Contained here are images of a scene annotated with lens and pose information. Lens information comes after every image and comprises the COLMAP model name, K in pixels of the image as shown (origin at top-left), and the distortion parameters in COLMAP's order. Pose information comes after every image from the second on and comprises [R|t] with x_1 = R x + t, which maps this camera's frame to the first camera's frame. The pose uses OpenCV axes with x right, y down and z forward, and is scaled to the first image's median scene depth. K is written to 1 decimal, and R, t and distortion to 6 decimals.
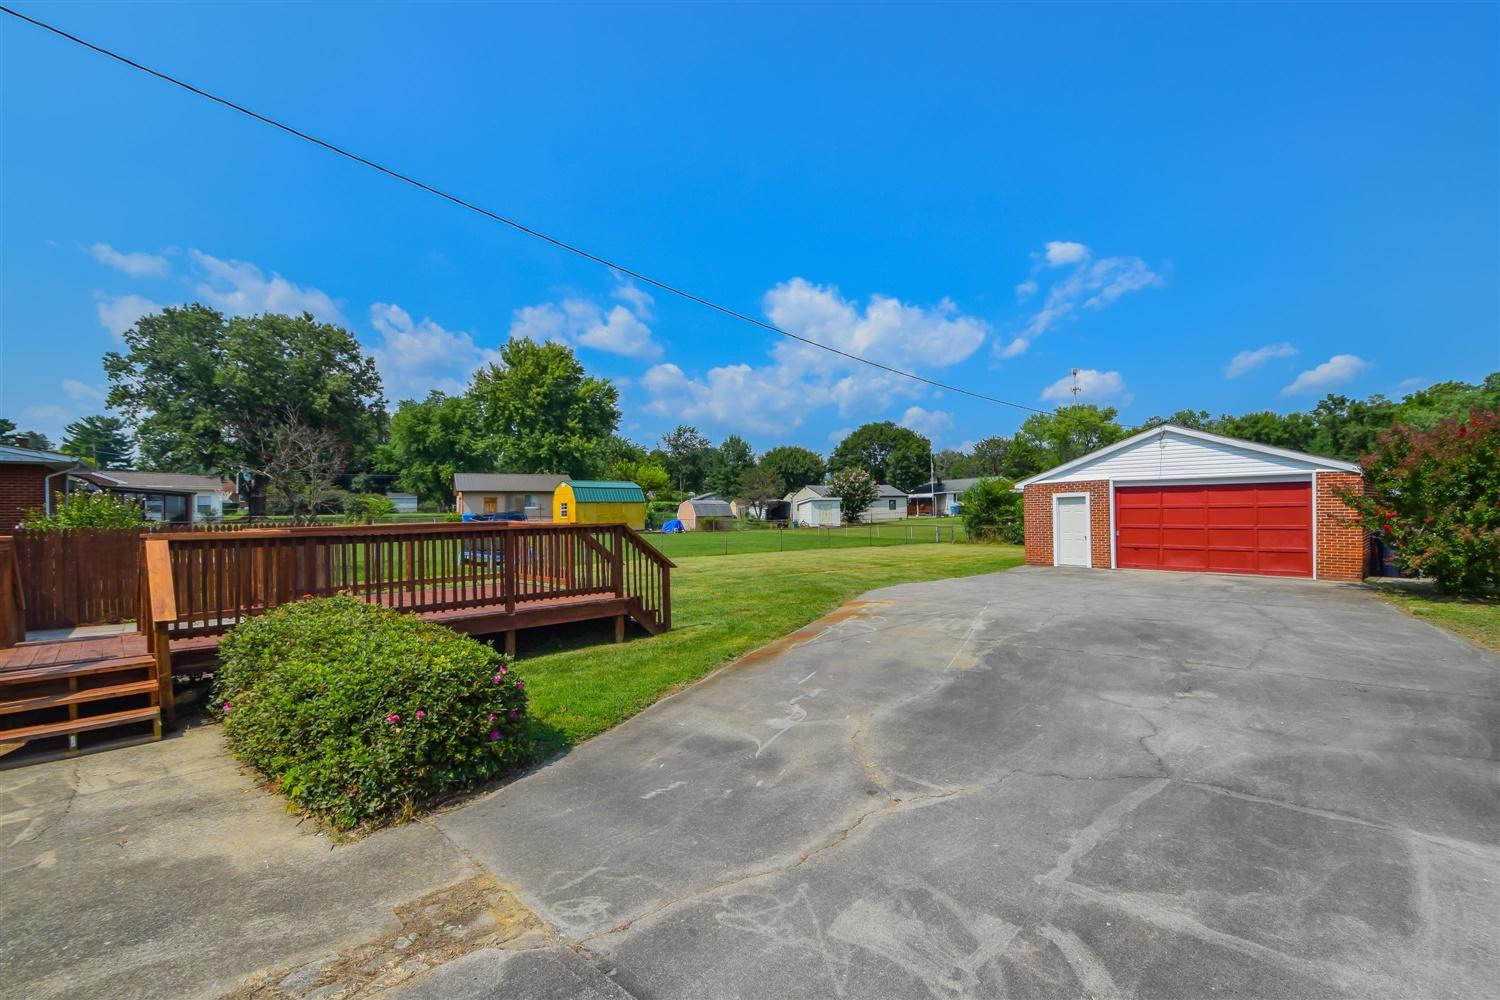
lens RADIAL K [[658.9, 0, 763.0], [0, 658.9, 517.0], [0, 0, 1]] dist [0.015412, -0.016729]
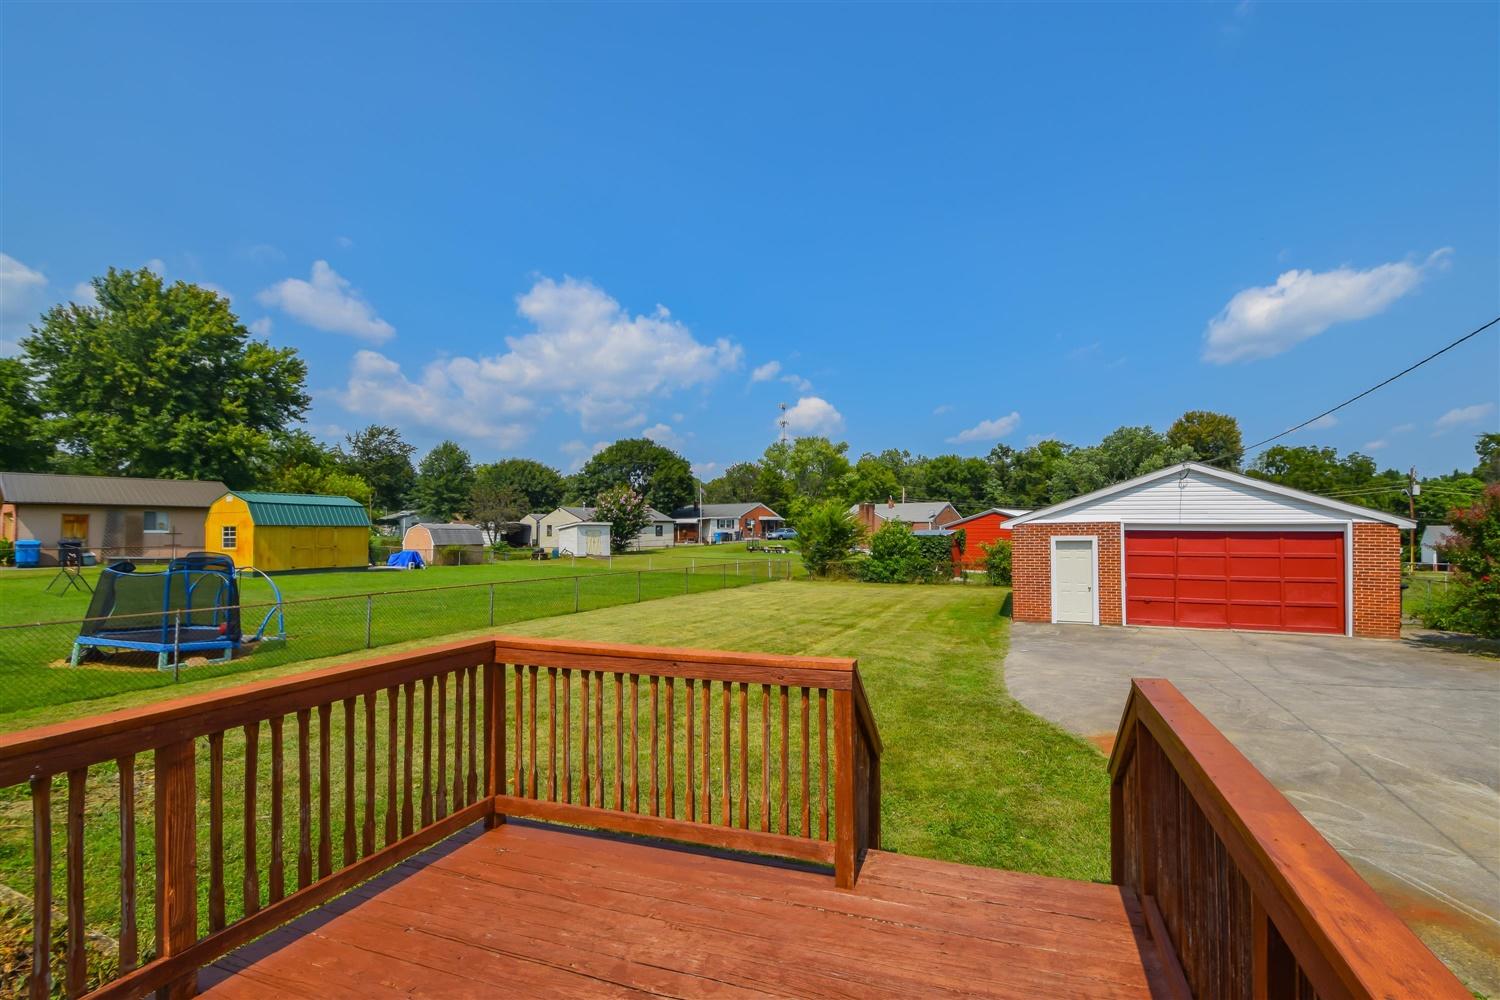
lens RADIAL K [[674.2, 0, 780.5], [0, 674.2, 510.3], [0, 0, 1]] dist [0.031462, -0.024833]
pose [[0.897090, 0.027788, 0.440973, -0.090008], [-0.009000, 0.998963, -0.044640, -0.009580], [-0.441756, 0.036077, 0.896409, 0.136202]]
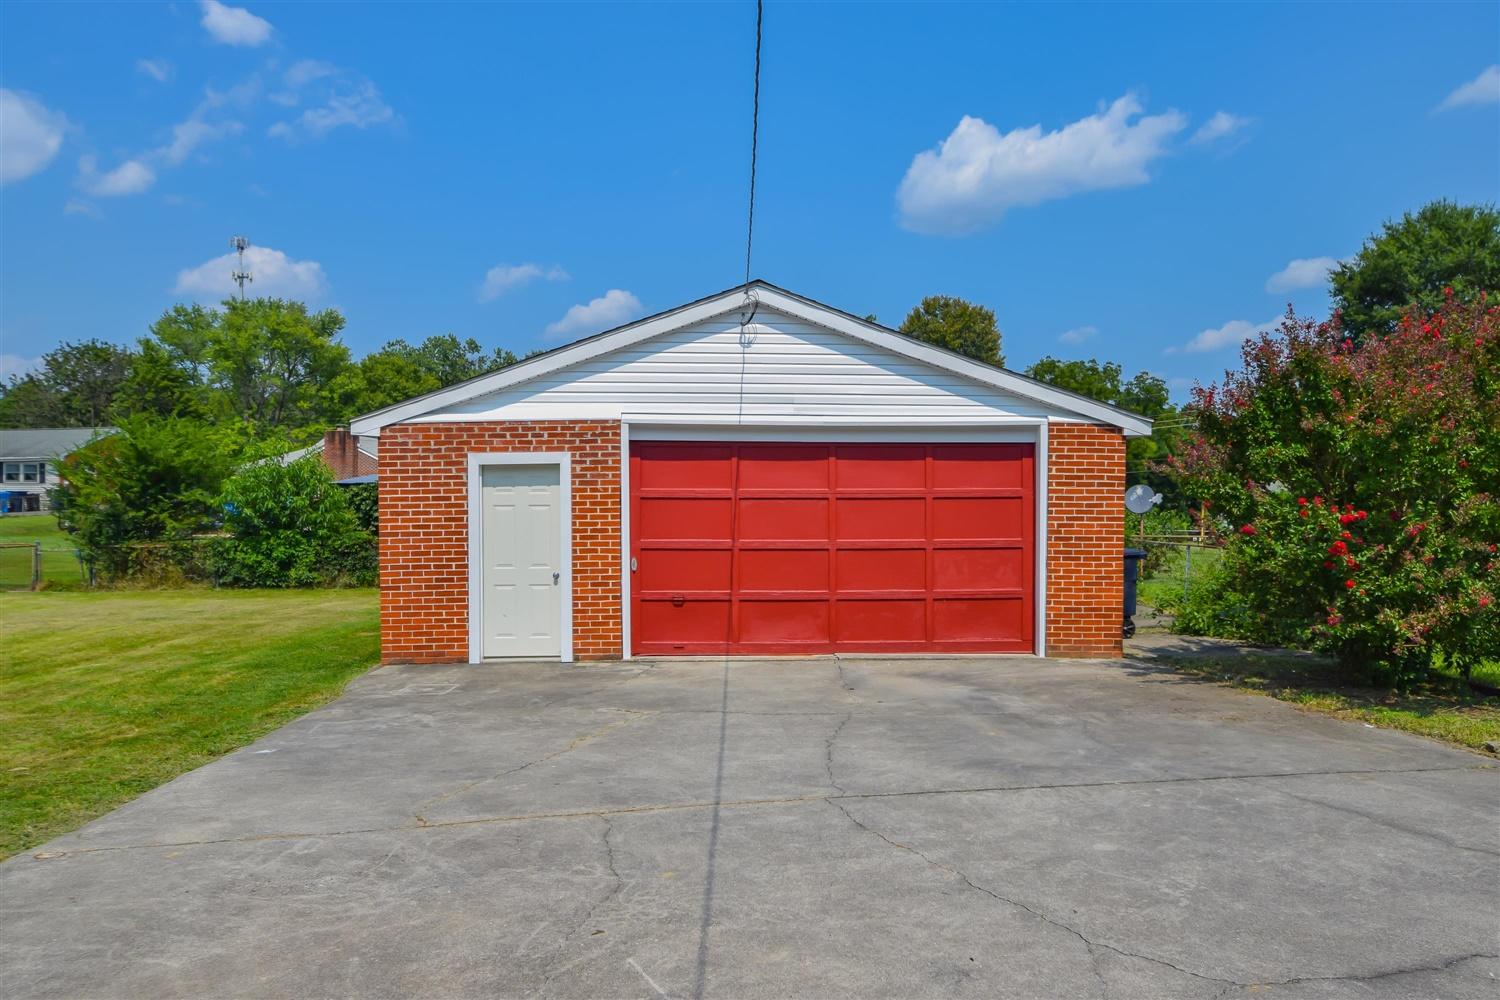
lens RADIAL K [[1216.7, 0, 784.4], [0, 1216.7, 500.1], [0, 0, 1]] dist [0.042899, -0.002300]
pose [[0.647268, 0.010255, 0.762194, 0.020830], [0.000210, 0.999907, -0.013632, -0.000796], [-0.762263, 0.008983, 0.647205, 0.164941]]
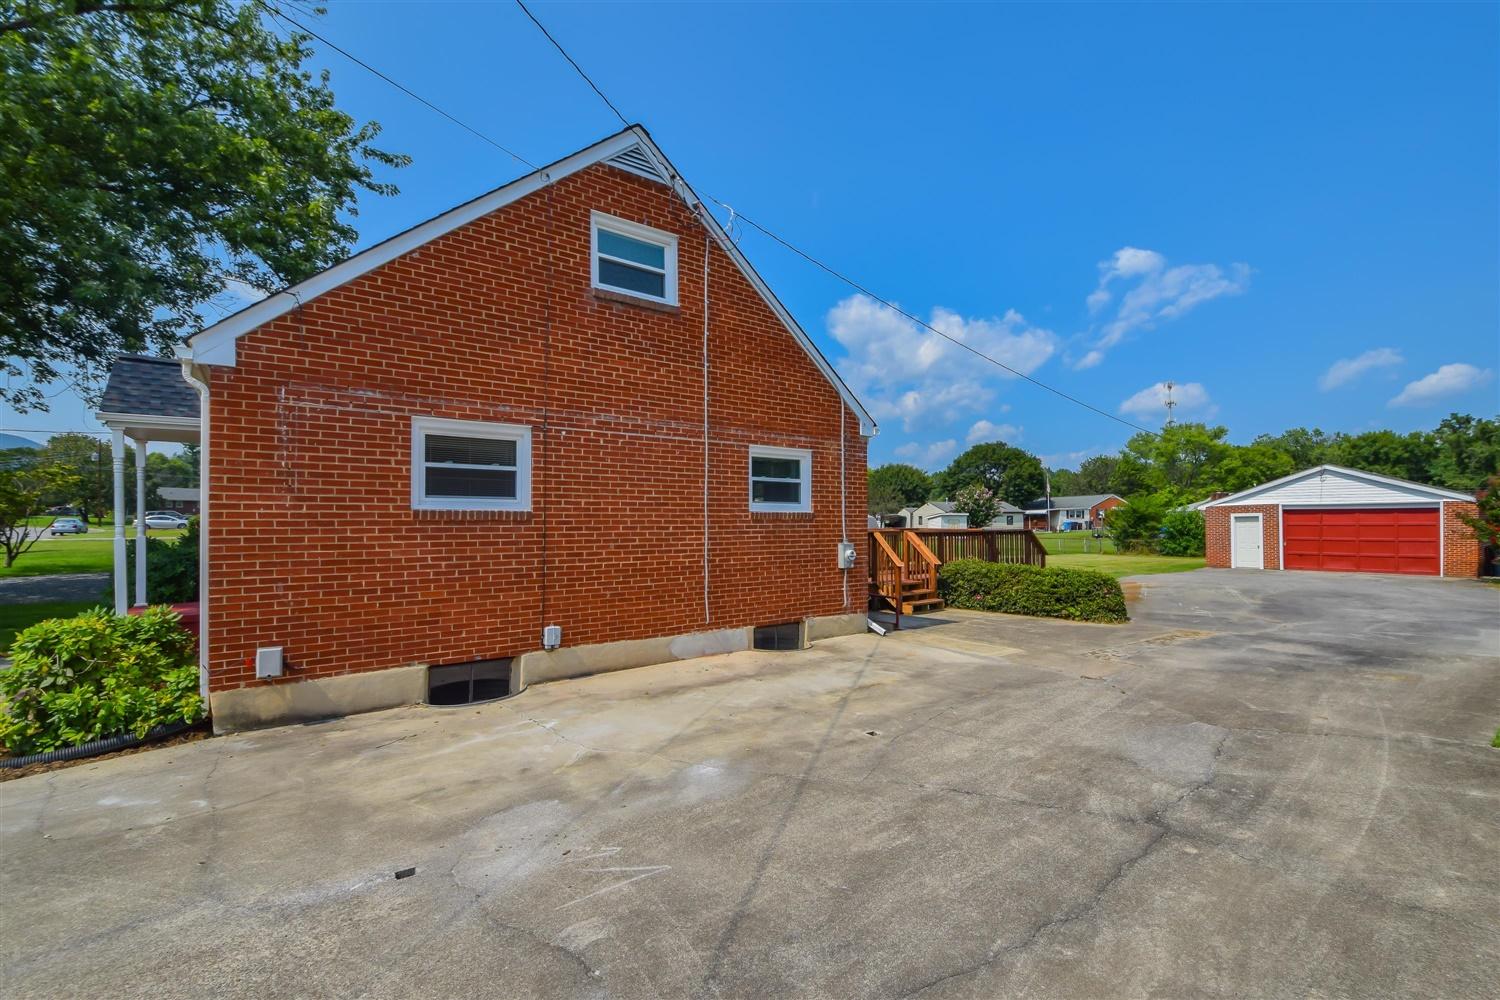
lens RADIAL K [[658.9, 0, 763.0], [0, 658.9, 517.0], [0, 0, 1]] dist [0.015412, -0.016729]
pose [[0.994686, 0.011443, -0.102315, -0.132745], [-0.013507, 0.999718, -0.019511, 0.003723], [0.102063, 0.020789, 0.994561, -0.155725]]
